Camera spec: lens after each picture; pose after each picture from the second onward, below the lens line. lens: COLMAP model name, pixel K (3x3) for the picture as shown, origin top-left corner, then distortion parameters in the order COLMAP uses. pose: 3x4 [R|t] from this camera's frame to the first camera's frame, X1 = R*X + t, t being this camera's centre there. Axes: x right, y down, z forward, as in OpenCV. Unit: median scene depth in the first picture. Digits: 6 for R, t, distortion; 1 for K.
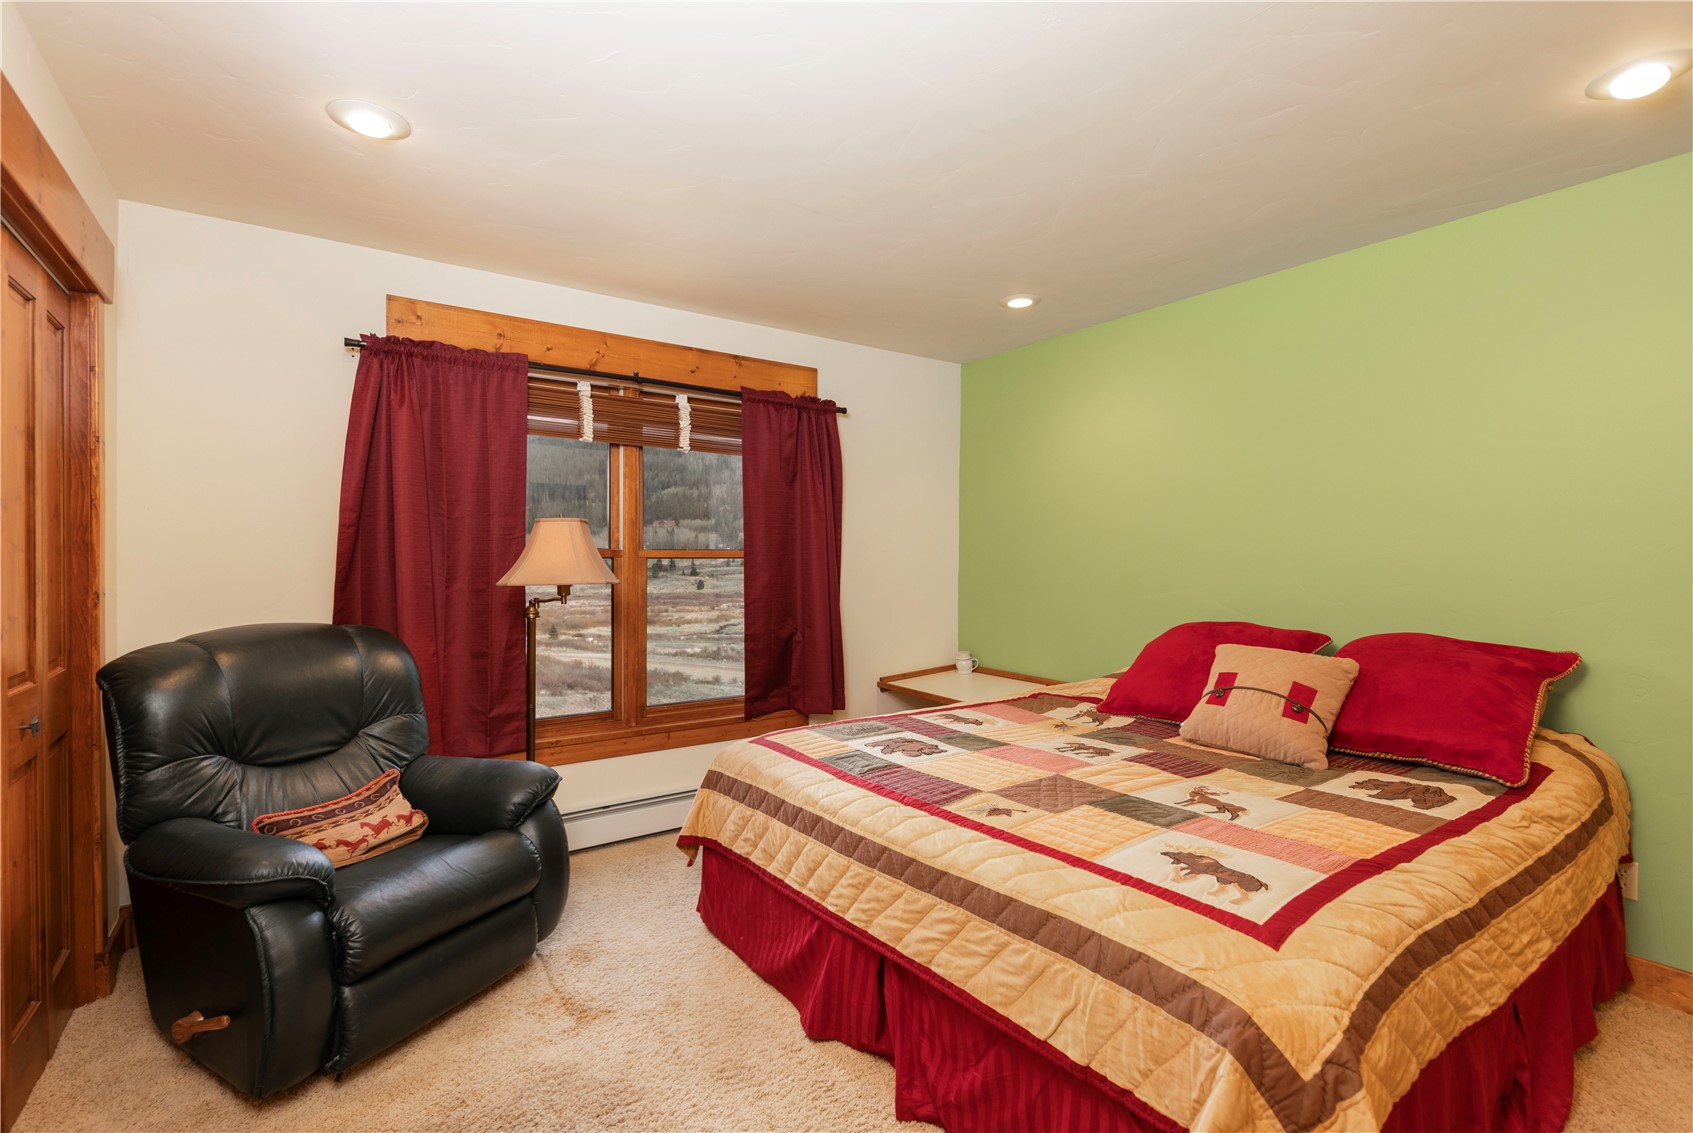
lens RADIAL K [[765.5, 0, 852.0], [0, 765.5, 574.5], [0, 0, 1]] dist [0.008592, -0.000079]
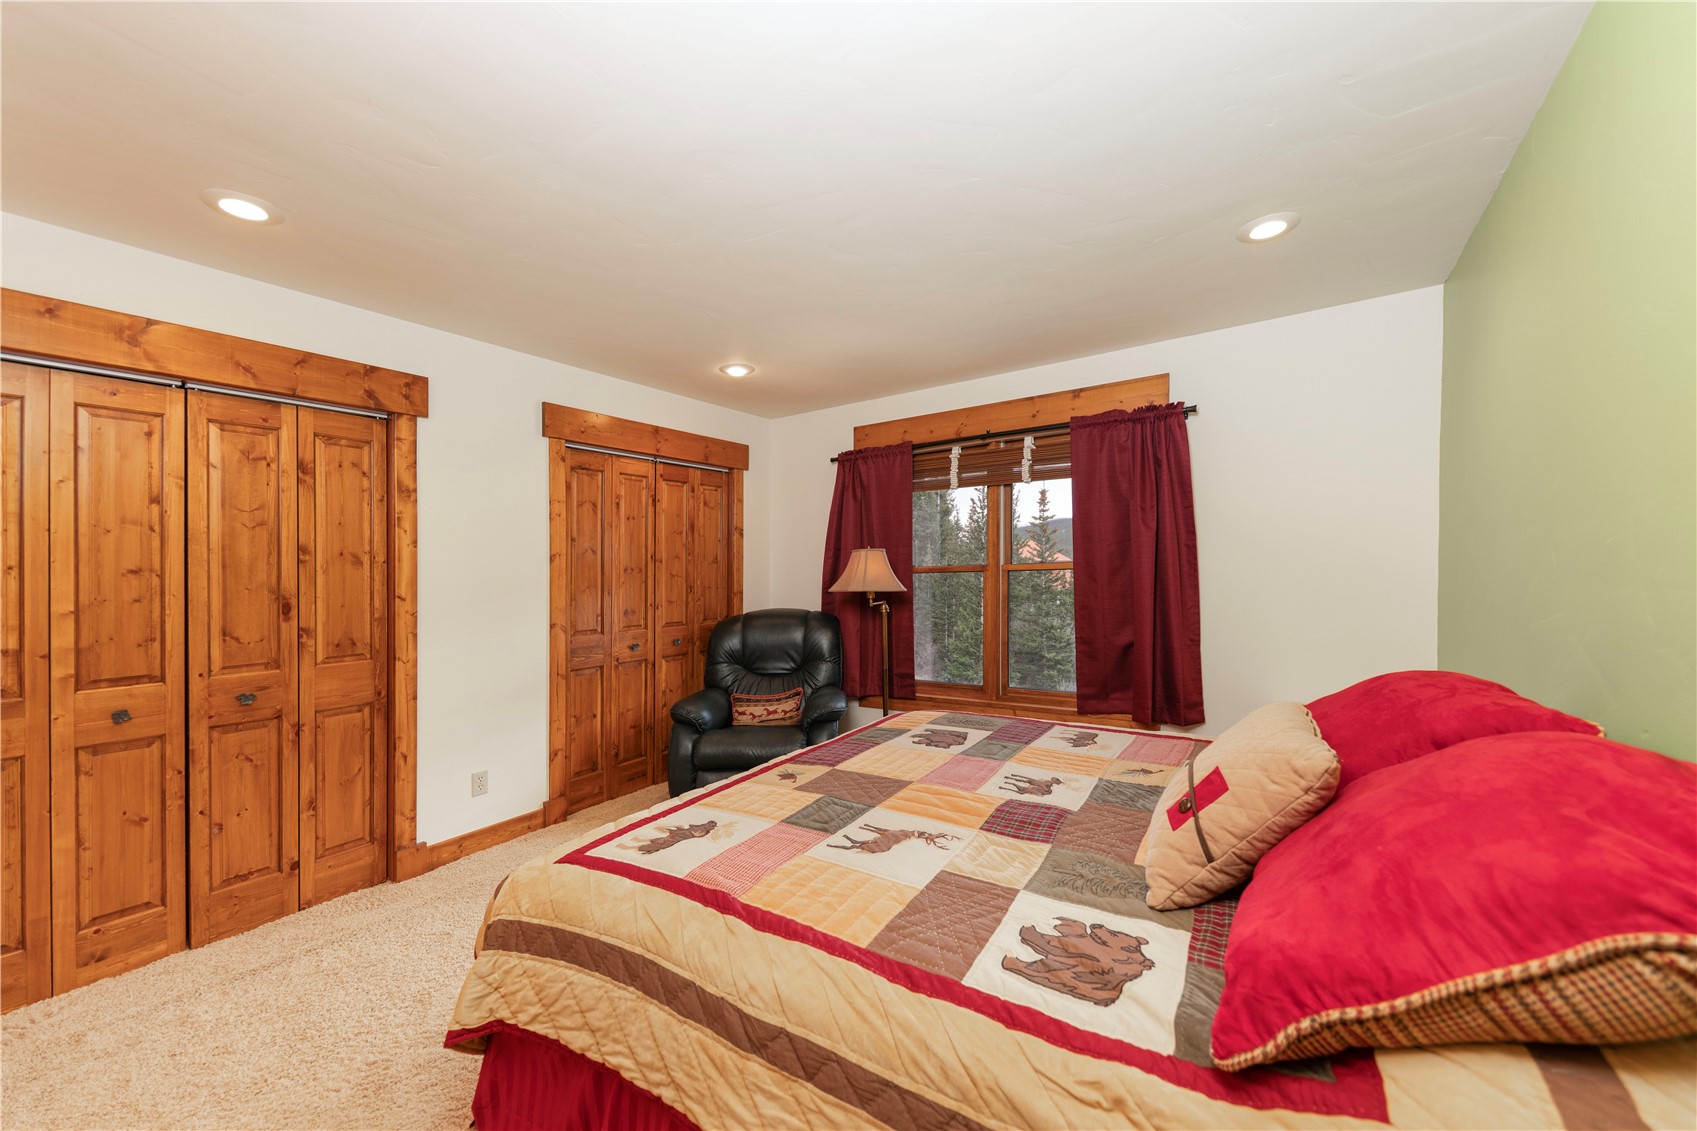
lens RADIAL K [[628.6, 0, 852.7], [0, 628.6, 574.8], [0, 0, 1]] dist [0.000074, 0.000141]
pose [[0.387466, -0.012217, -0.921803, 0.962911], [0.003024, 0.999924, -0.011982, -0.004894], [0.921879, 0.001855, 0.387473, 0.569458]]
